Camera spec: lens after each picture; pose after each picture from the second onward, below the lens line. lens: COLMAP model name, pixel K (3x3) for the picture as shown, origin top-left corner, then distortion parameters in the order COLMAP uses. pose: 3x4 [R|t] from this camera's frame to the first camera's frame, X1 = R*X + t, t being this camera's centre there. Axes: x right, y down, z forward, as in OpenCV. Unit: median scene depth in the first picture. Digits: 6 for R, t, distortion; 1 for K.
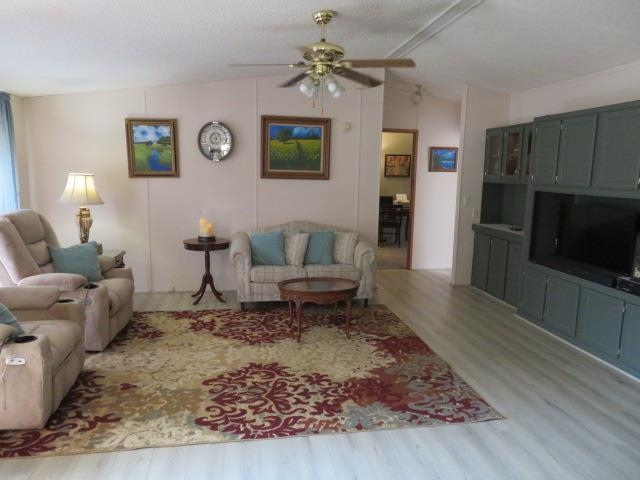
lens RADIAL K [[456.5, 0, 320.0], [0, 456.5, 240.0], [0, 0, 1]] dist [-0.008569, 0.007136]
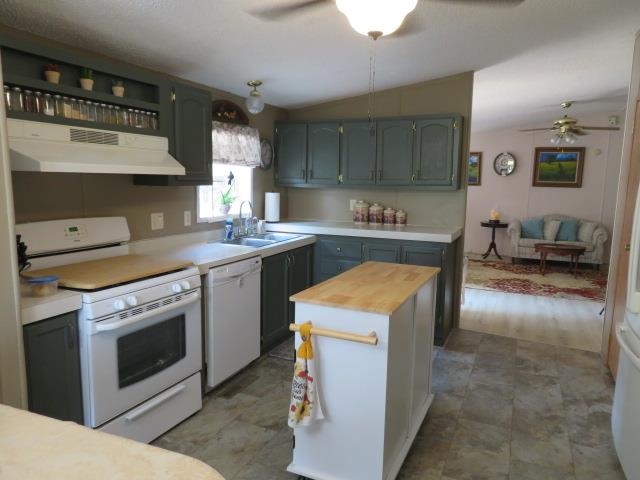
lens RADIAL K [[460.9, 0, 320.0], [0, 460.9, 240.0], [0, 0, 1]] dist [-0.008653, -0.000059]
pose [[0.829063, 0.070077, -0.554747, 0.184746], [-0.083914, 0.996473, 0.000470, 0.129994], [0.552823, 0.046161, 0.832019, -0.850012]]
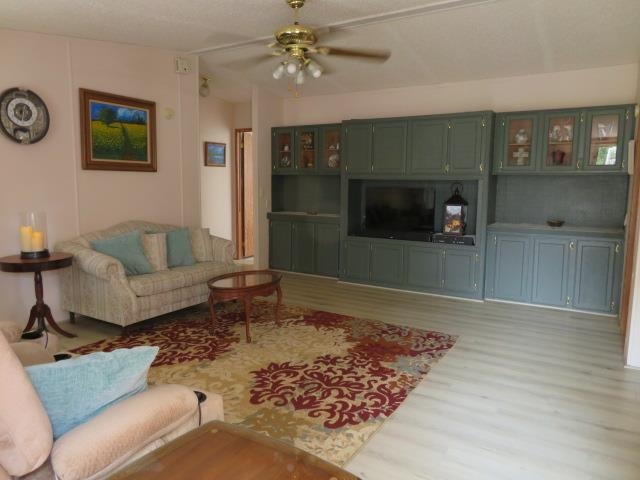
lens RADIAL K [[456.5, 0, 320.0], [0, 456.5, 240.0], [0, 0, 1]] dist [-0.008569, 0.007136]
pose [[0.657609, -0.109688, 0.745332, -0.516045], [0.115642, 0.992316, 0.044004, -0.005363], [-0.744431, 0.057254, 0.665240, 0.223058]]
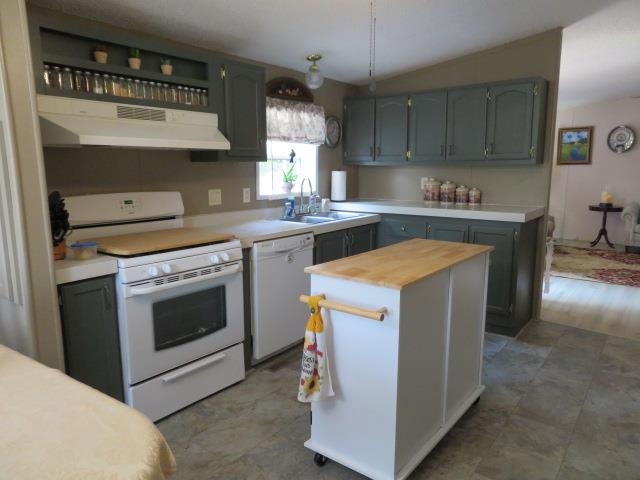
lens RADIAL K [[460.9, 0, 320.0], [0, 460.9, 240.0], [0, 0, 1]] dist [-0.008653, -0.000059]
pose [[0.680399, 0.100031, -0.725983, 0.238701], [-0.094969, 0.994322, 0.047998, 0.139618], [0.726662, 0.036288, 0.686036, -0.776528]]
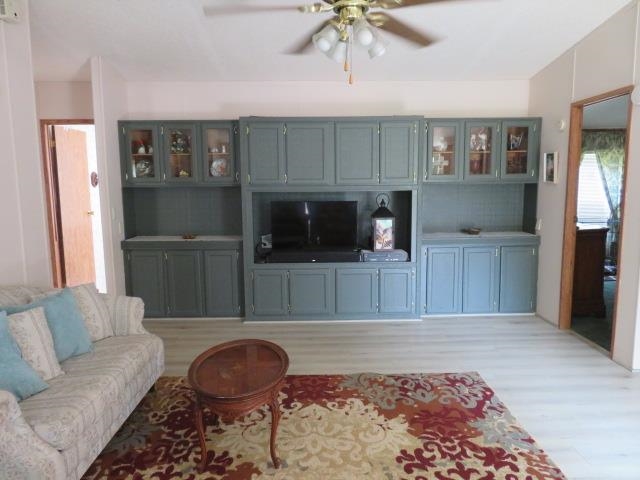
lens RADIAL K [[456.5, 0, 320.0], [0, 456.5, 240.0], [0, 0, 1]] dist [-0.008569, 0.007136]
pose [[0.152949, -0.151645, 0.976530, -0.469542], [0.159072, 0.979049, 0.127122, -0.104158], [-0.975348, 0.135896, 0.173867, 0.672654]]
